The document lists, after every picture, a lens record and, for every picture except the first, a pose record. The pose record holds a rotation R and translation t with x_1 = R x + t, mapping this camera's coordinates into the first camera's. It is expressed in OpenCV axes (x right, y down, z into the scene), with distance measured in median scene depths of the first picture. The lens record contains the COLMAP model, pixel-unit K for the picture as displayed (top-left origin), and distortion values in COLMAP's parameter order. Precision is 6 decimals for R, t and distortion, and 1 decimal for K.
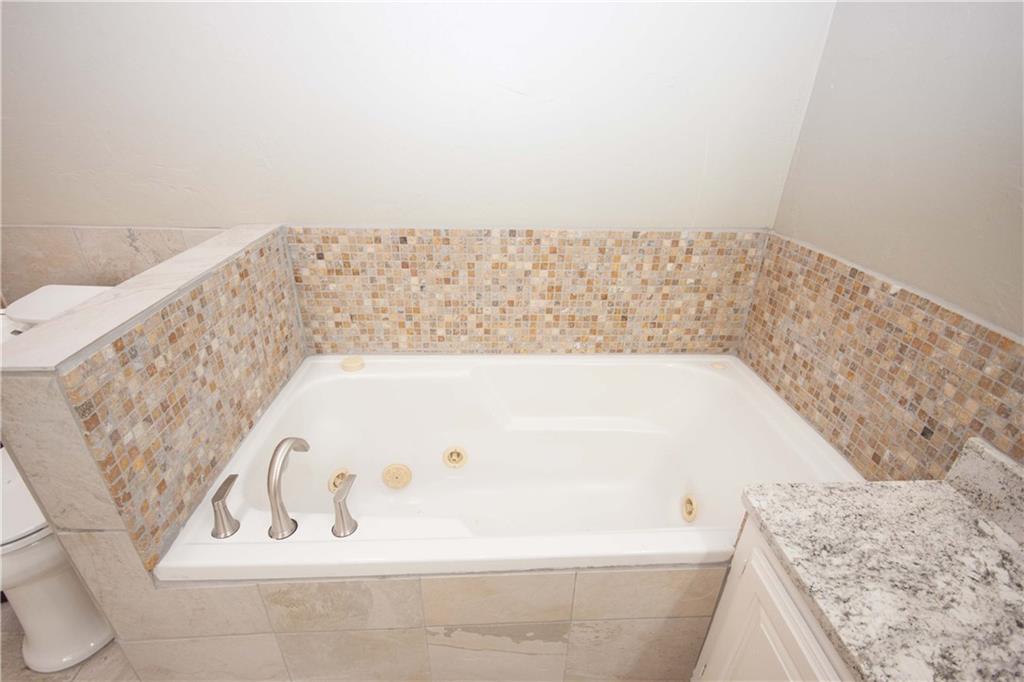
lens RADIAL K [[479.3, 0, 510.9], [0, 479.3, 344.4], [0, 0, 1]] dist [0.004915, -0.004421]
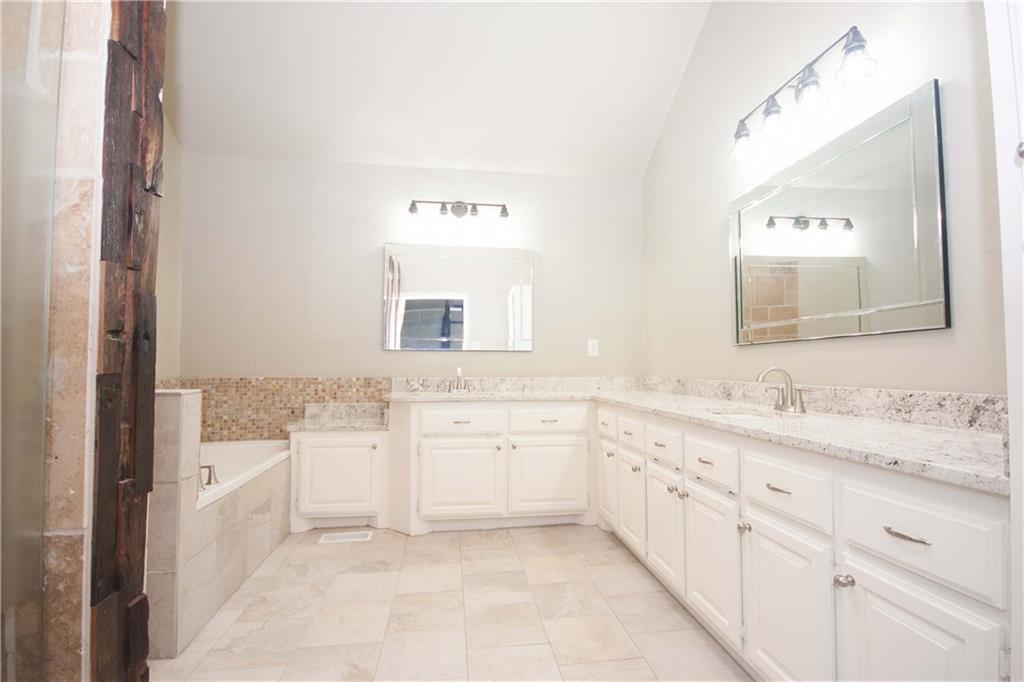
lens RADIAL K [[479.3, 0, 510.8], [0, 479.3, 343.8], [0, 0, 1]] dist [0.004915, -0.004421]
pose [[-0.090536, 0.025878, 0.995557, -2.138956], [0.450142, 0.892781, 0.017729, 0.311868], [-0.888356, 0.449747, -0.092477, -0.215756]]
